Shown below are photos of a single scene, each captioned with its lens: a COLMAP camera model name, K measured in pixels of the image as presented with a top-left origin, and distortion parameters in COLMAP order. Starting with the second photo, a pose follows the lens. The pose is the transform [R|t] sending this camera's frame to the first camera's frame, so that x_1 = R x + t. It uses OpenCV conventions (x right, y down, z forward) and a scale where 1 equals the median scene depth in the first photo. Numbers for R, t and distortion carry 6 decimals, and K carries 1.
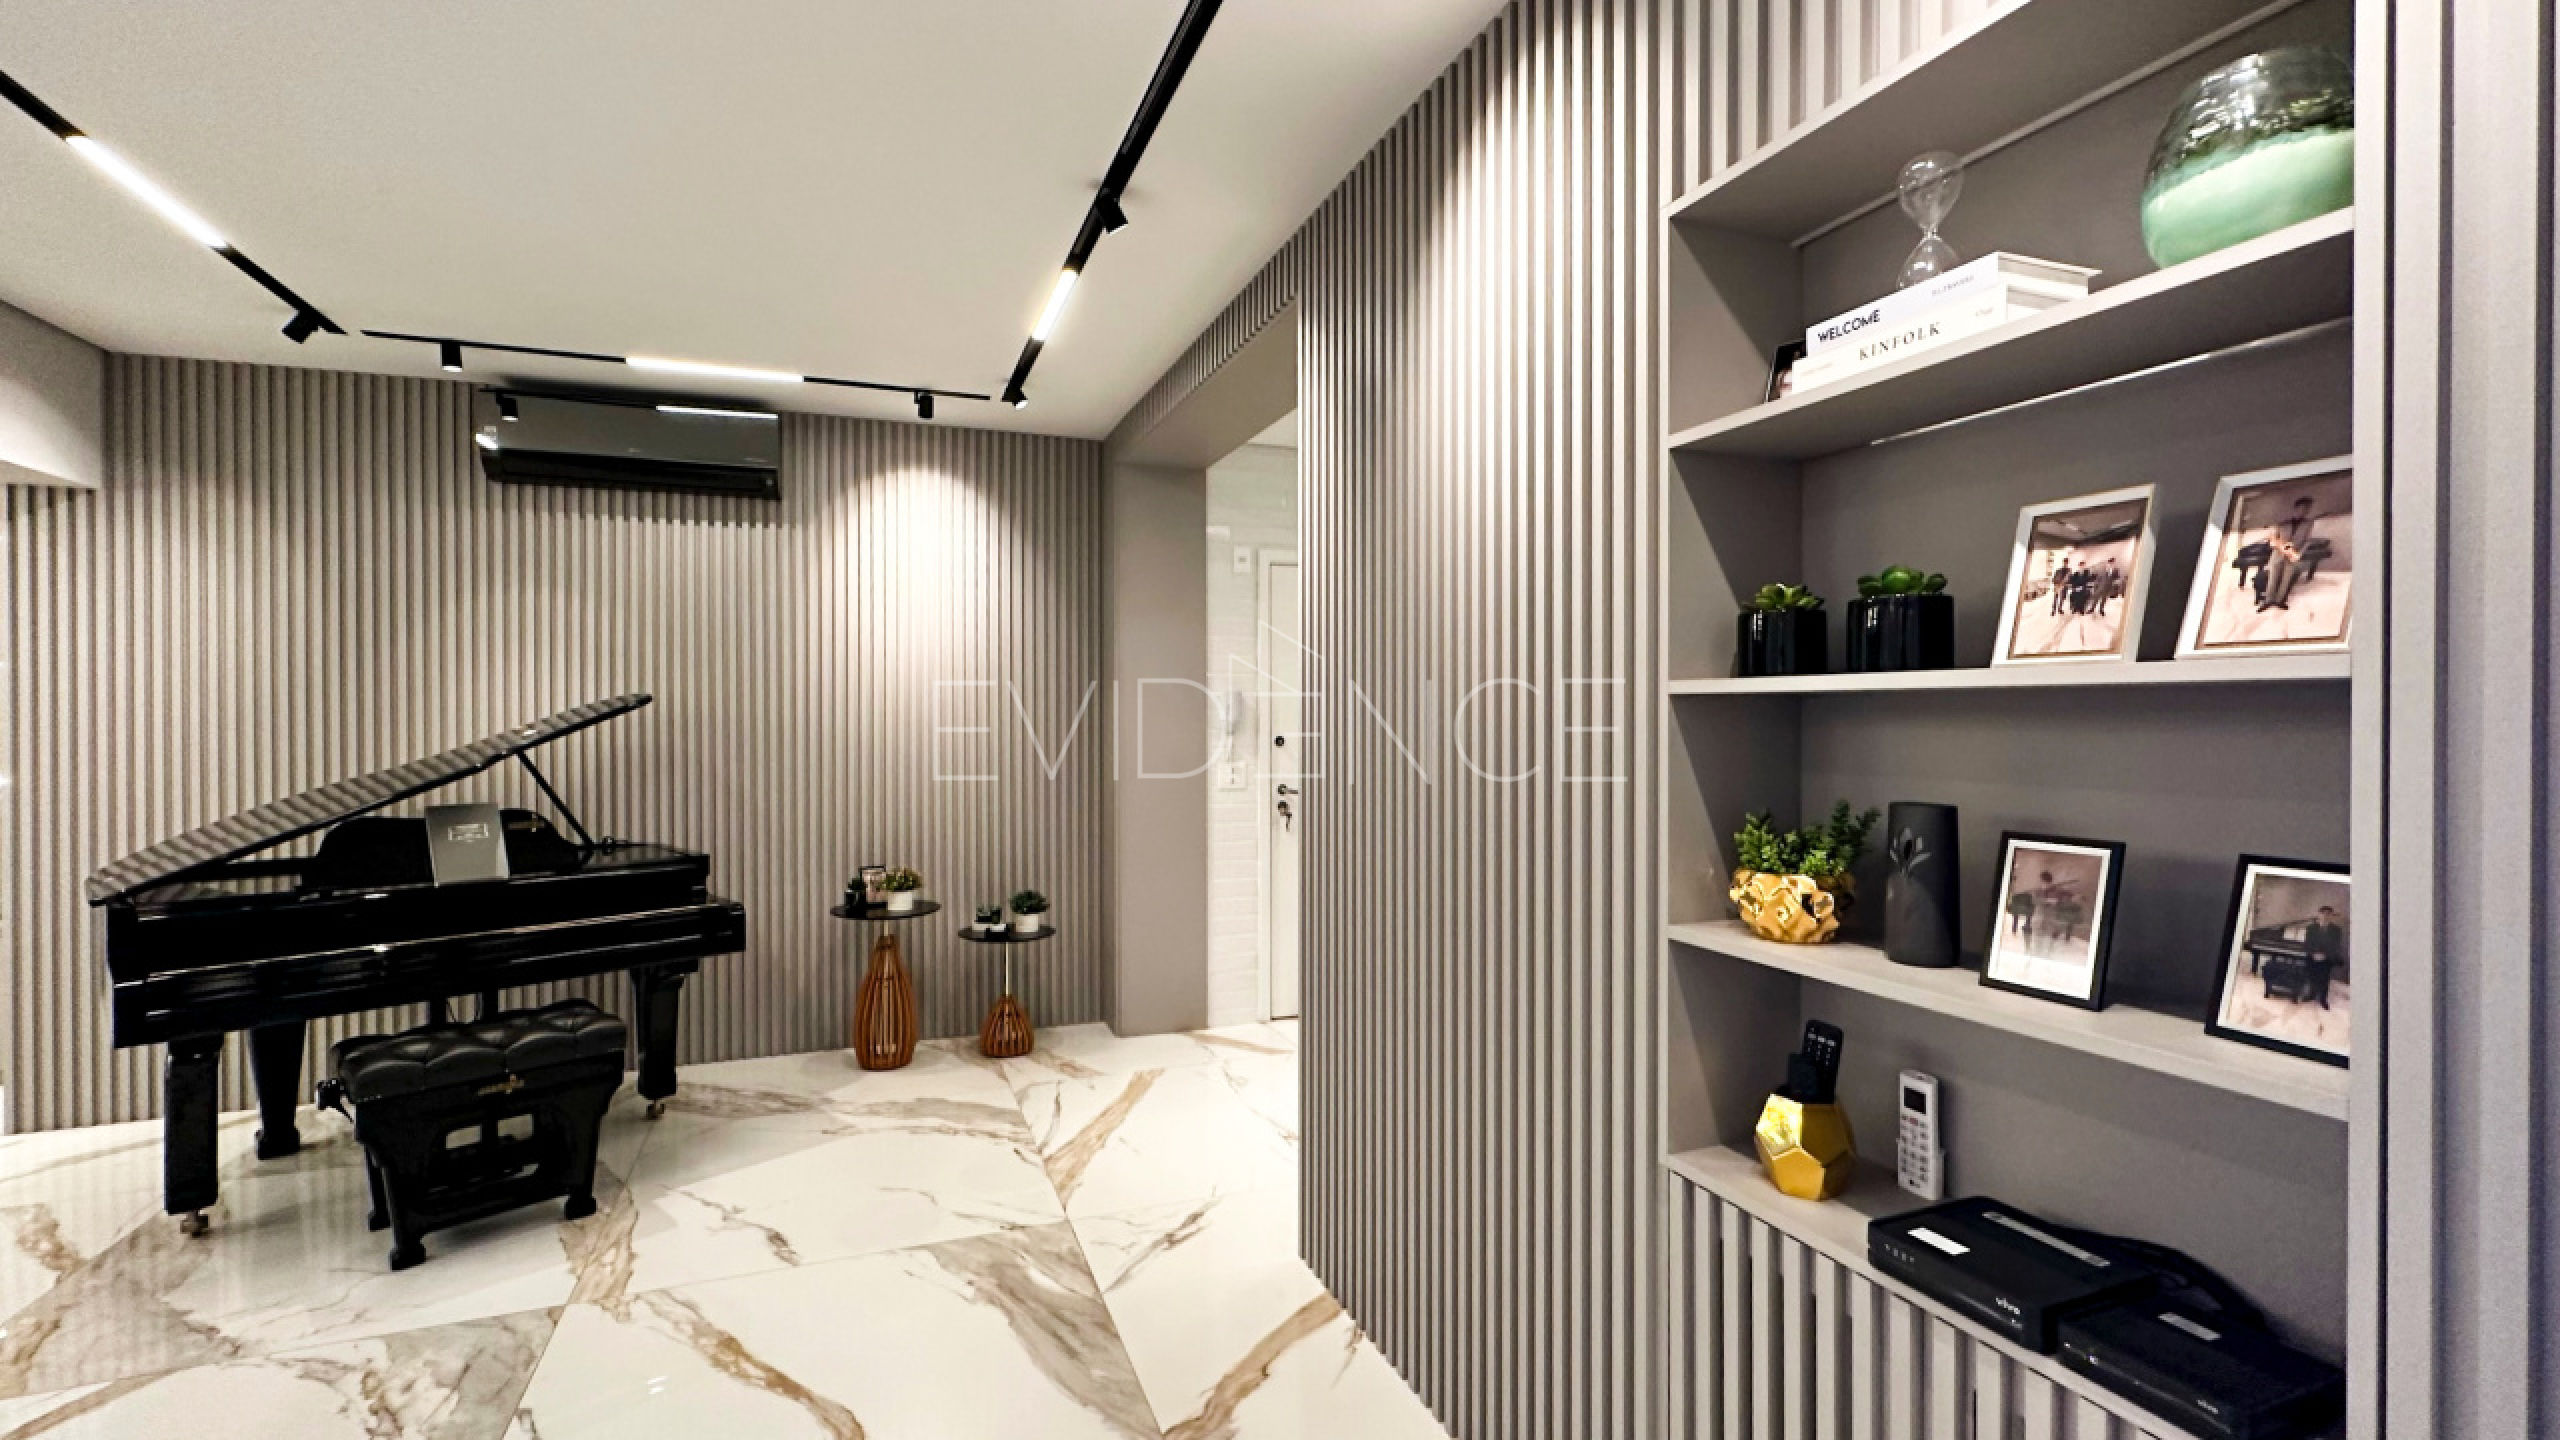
lens RADIAL K [[1107.1, 0, 1280.0], [0, 1107.1, 720.0], [0, 0, 1]] dist [-0.000718, -0.000111]
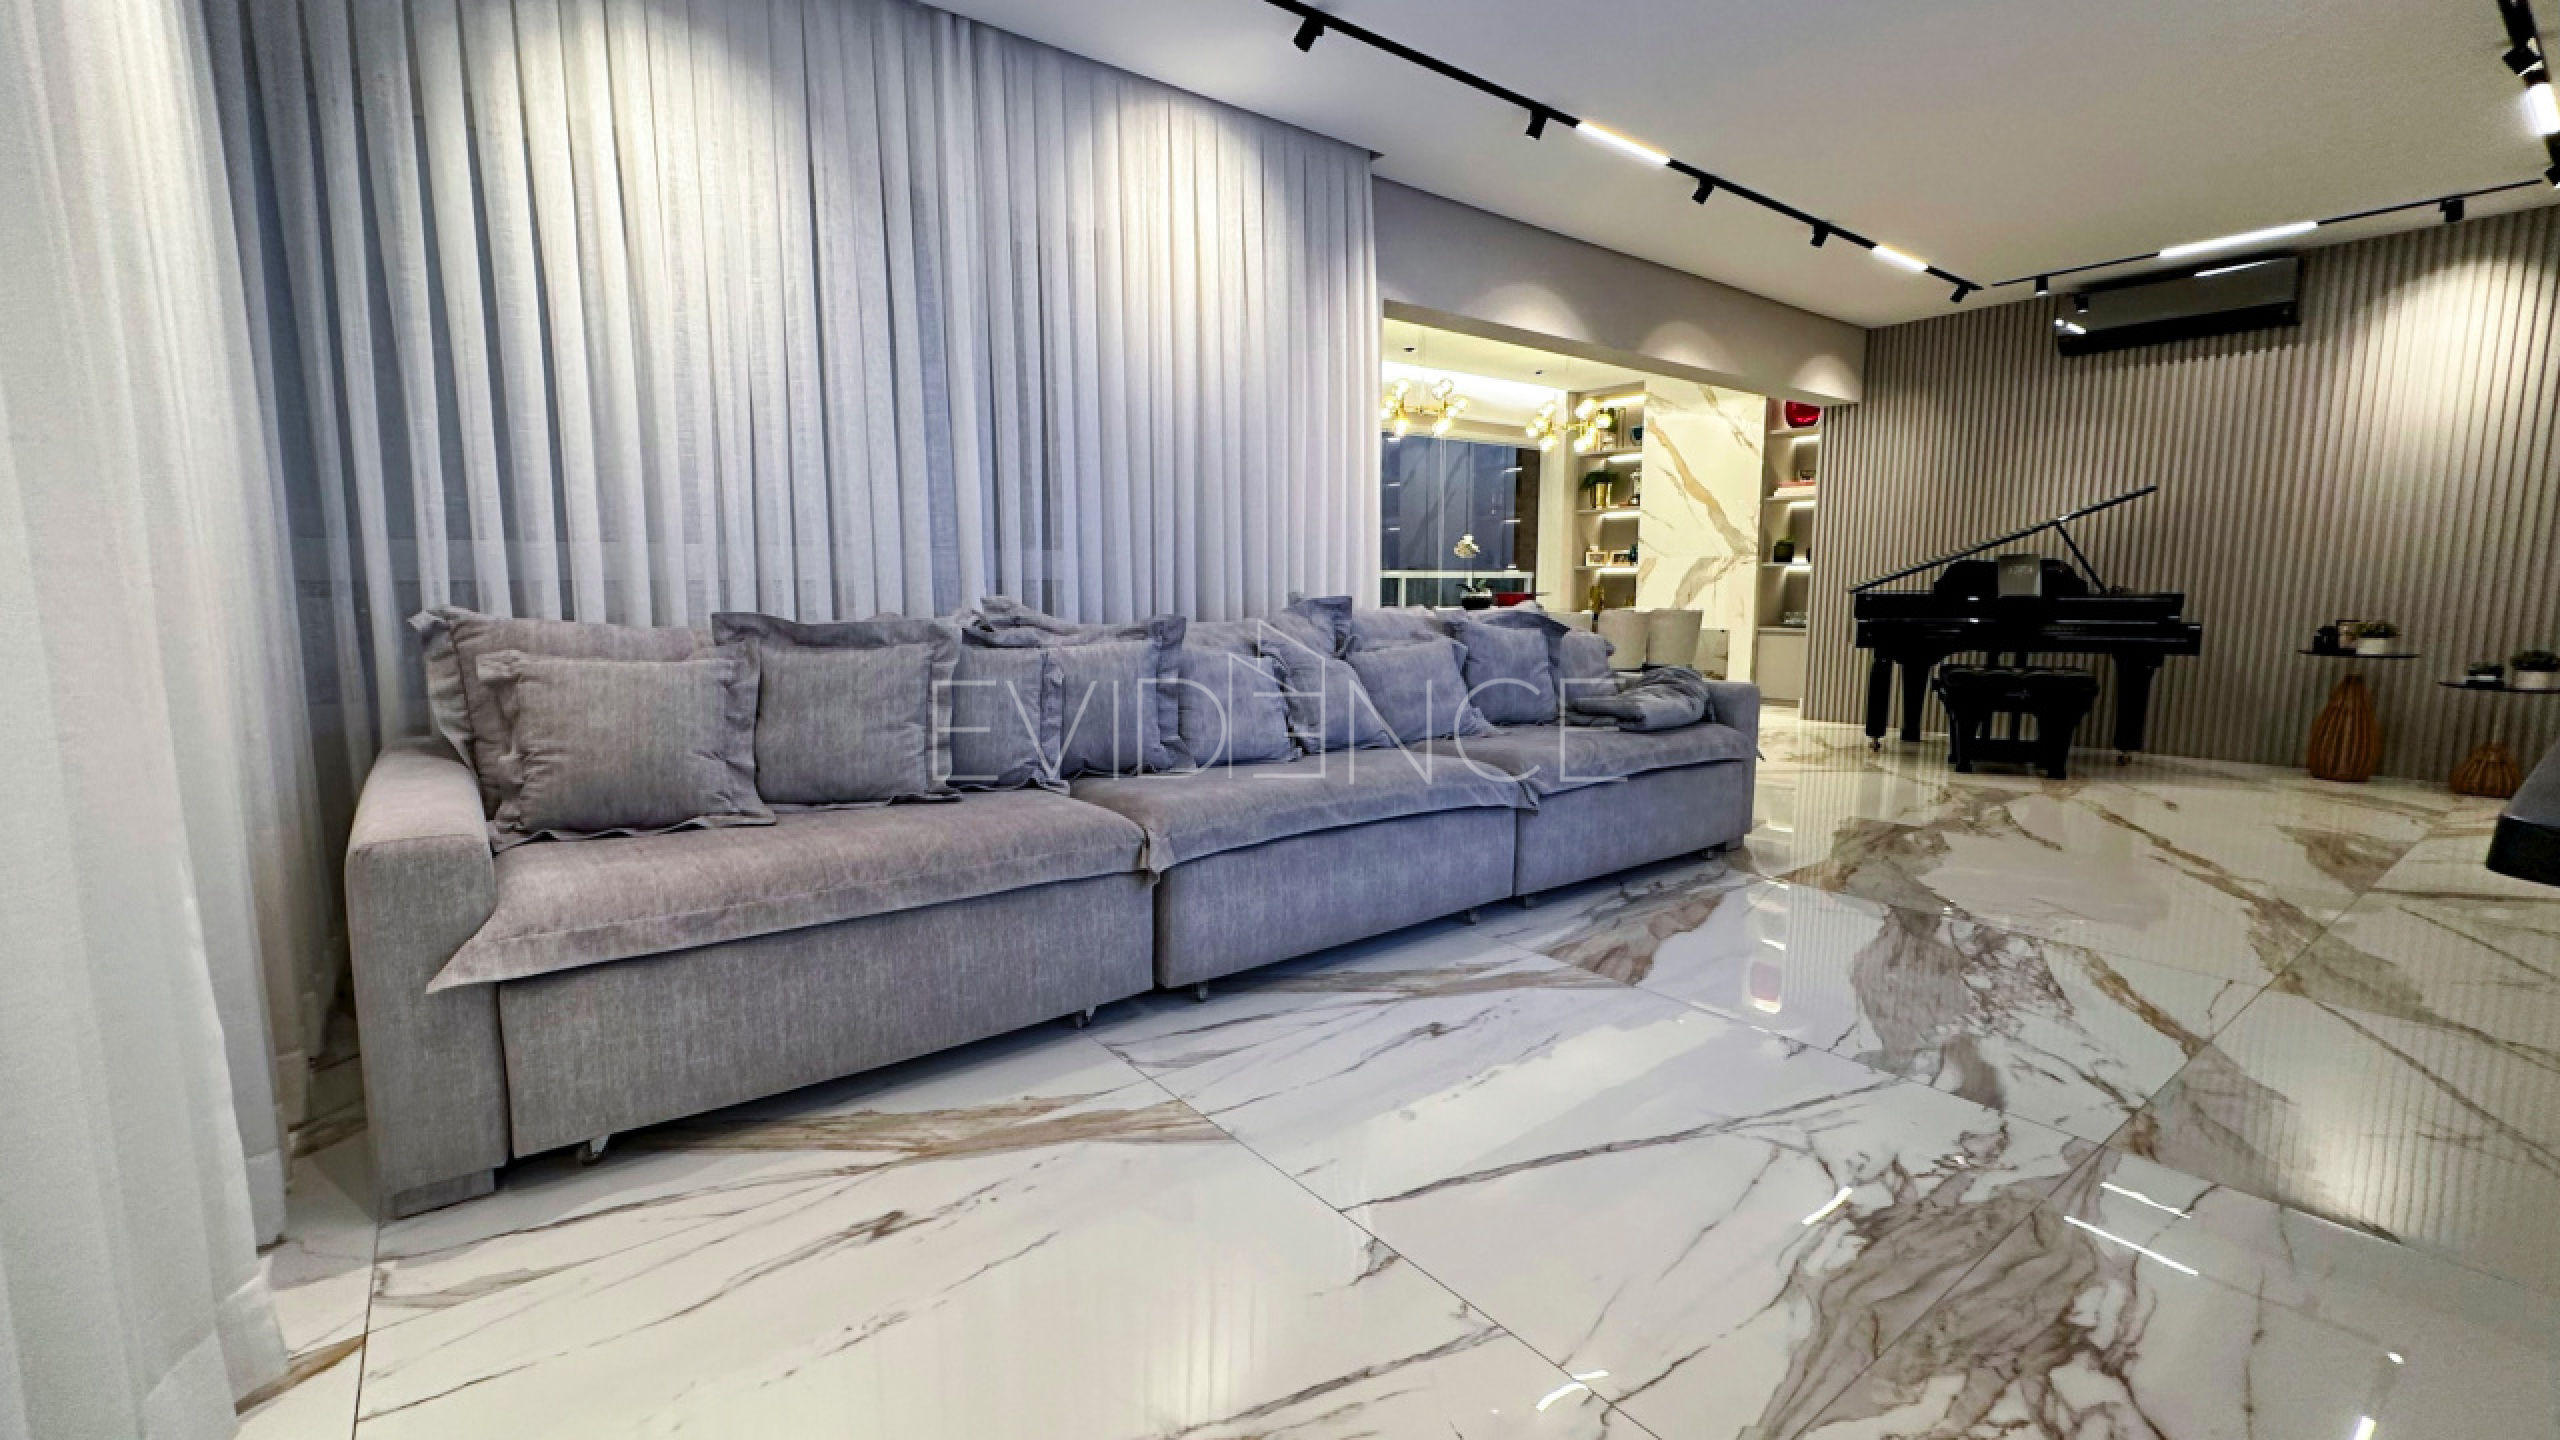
lens RADIAL K [[1058.9, 0, 1246.3], [0, 1058.9, 719.2], [0, 0, 1]] dist [0.000487, -0.000100]
pose [[0.261470, 0.122857, -0.957361, 0.549677], [-0.005291, 0.992034, 0.125862, 0.125339], [0.965197, -0.027844, 0.260037, -0.592003]]
